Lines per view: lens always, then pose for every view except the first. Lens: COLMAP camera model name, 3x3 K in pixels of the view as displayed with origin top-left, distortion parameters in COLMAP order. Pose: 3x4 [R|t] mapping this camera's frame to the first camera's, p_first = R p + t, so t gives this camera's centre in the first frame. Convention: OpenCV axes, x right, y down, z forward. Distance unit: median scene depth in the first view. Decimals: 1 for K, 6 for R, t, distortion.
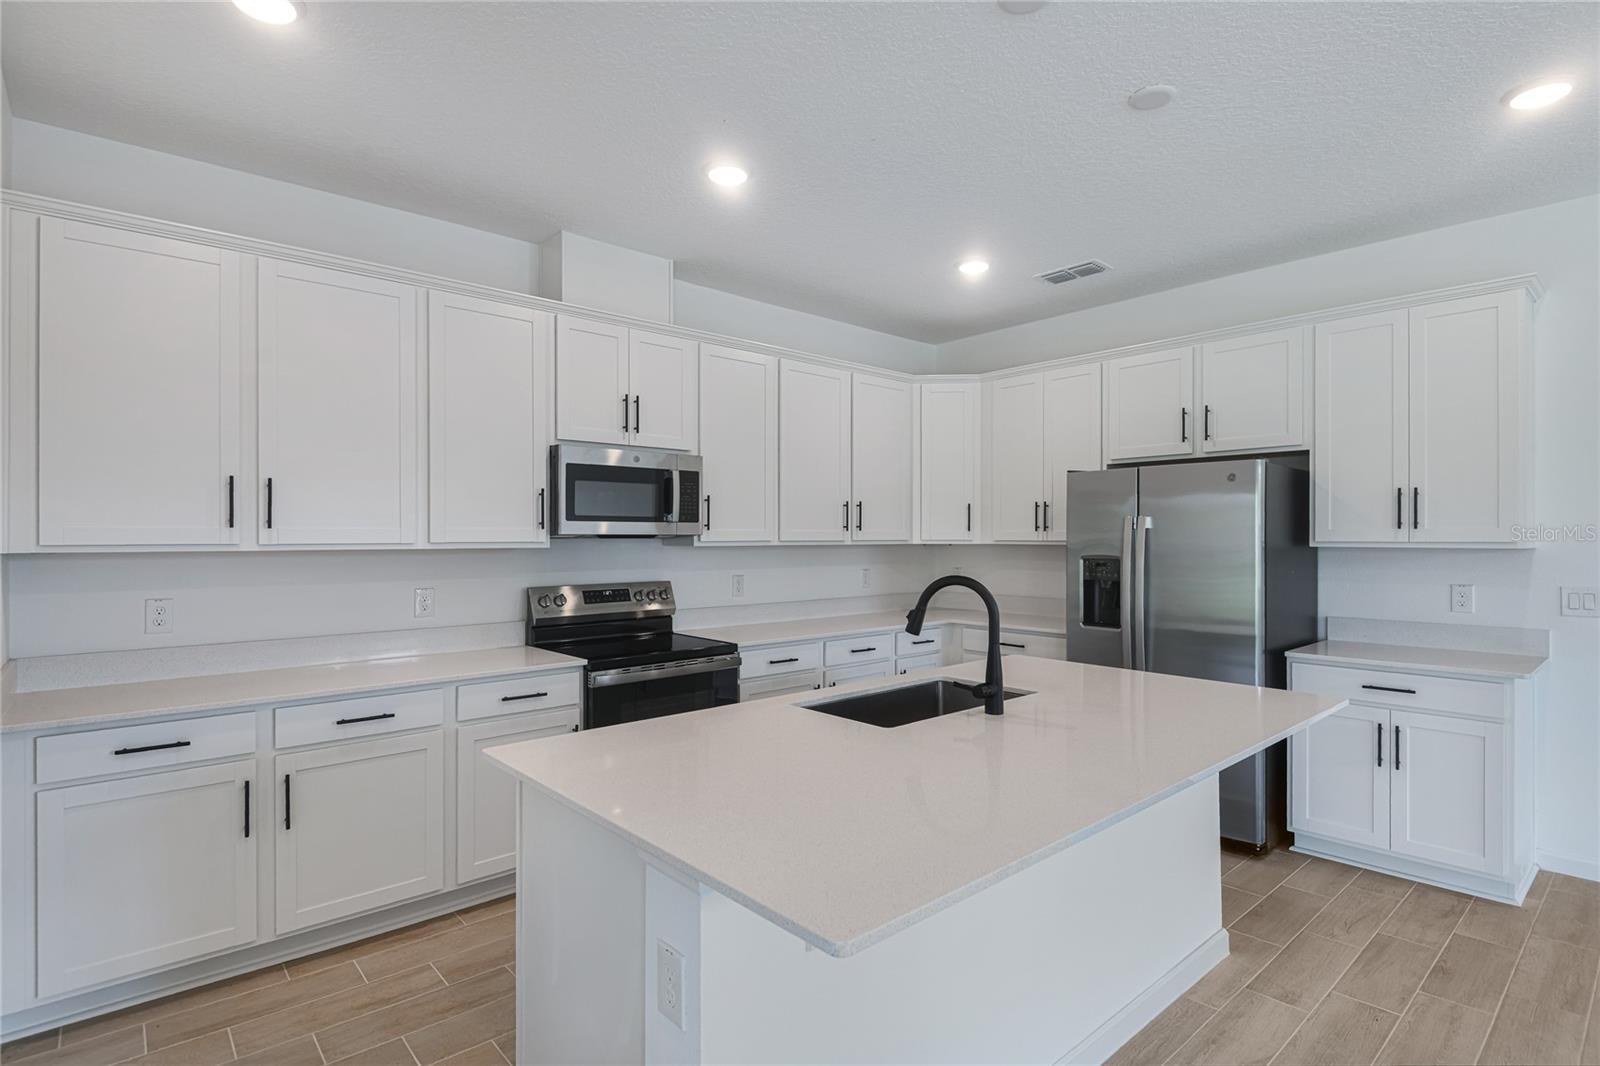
lens RADIAL K [[756.1, 0, 801.6], [0, 756.1, 550.8], [0, 0, 1]] dist [-0.126127, -0.000018]
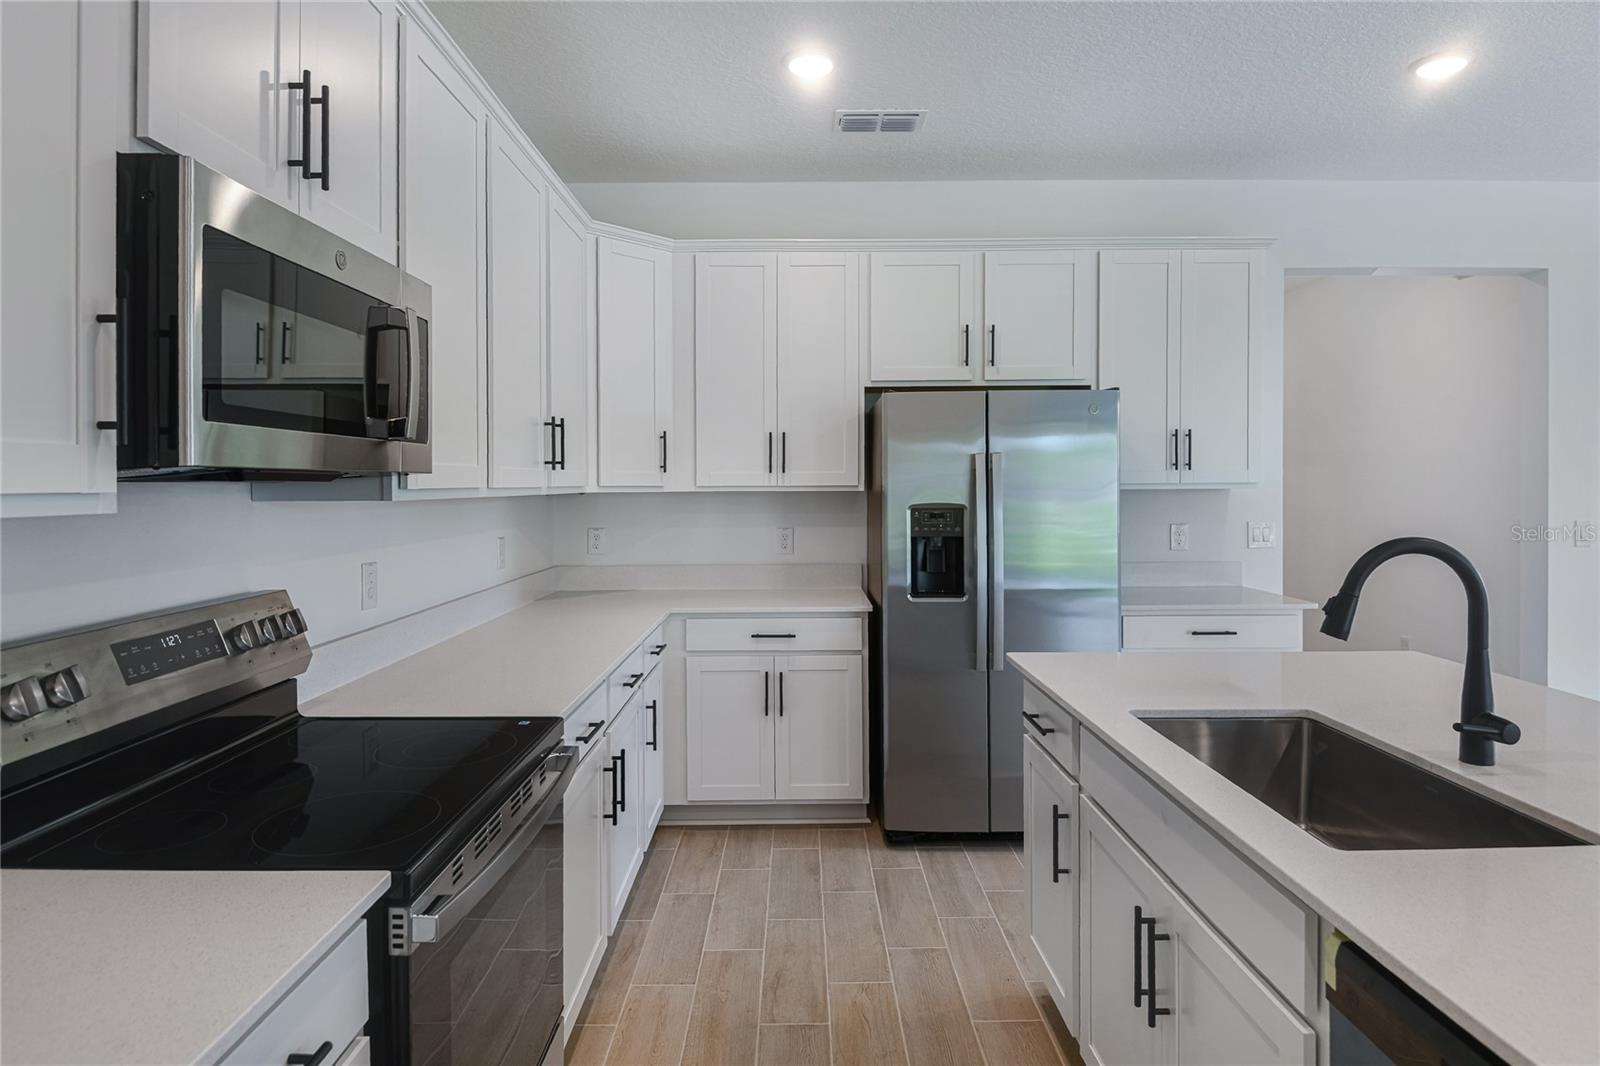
lens RADIAL K [[889.5, 0, 798.6], [0, 889.5, 484.9], [0, 0, 1]] dist [0.000530, 0.000123]
pose [[0.637065, -0.003193, 0.770803, -0.393547], [0.017631, 0.999790, -0.010430, -0.006124], [-0.770608, 0.020235, 0.636988, 0.518670]]
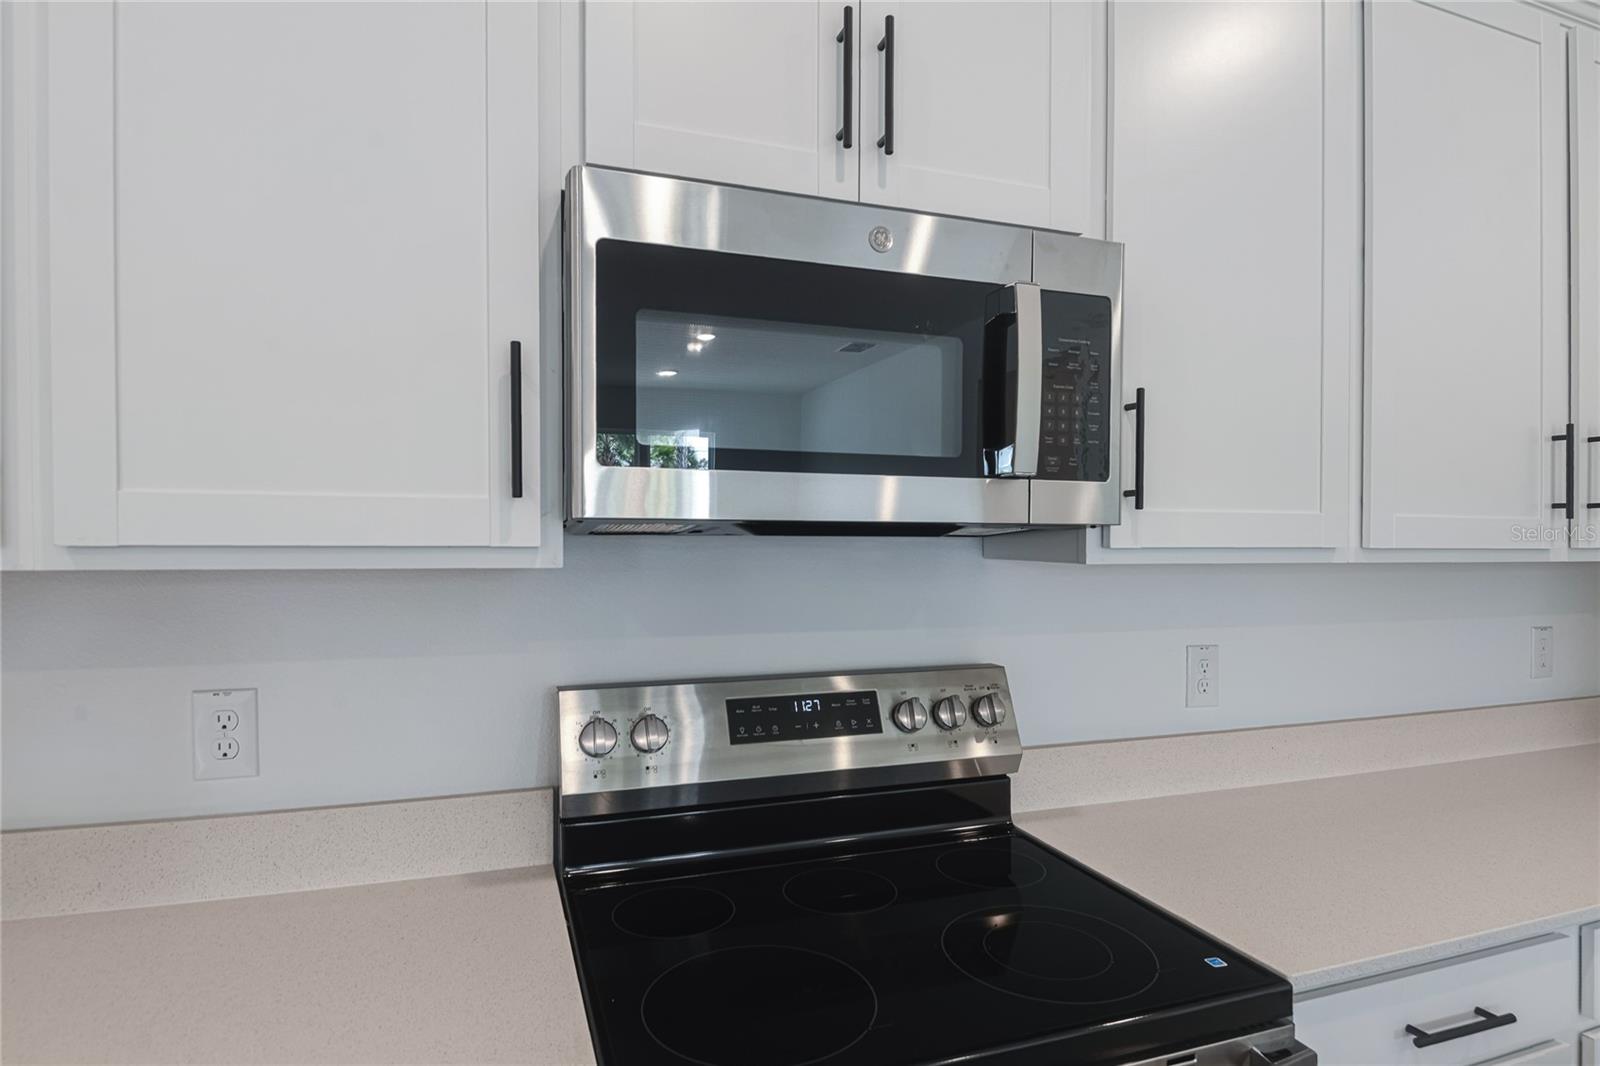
lens RADIAL K [[813.0, 0, 843.1], [0, 813.0, 533.5], [0, 0, 1]] dist [0.017923, -0.000017]
pose [[0.933896, 0.000537, -0.357546, -0.120185], [-0.010203, 0.999632, -0.025150, -0.009342], [0.357400, 0.027136, 0.933557, 0.680508]]
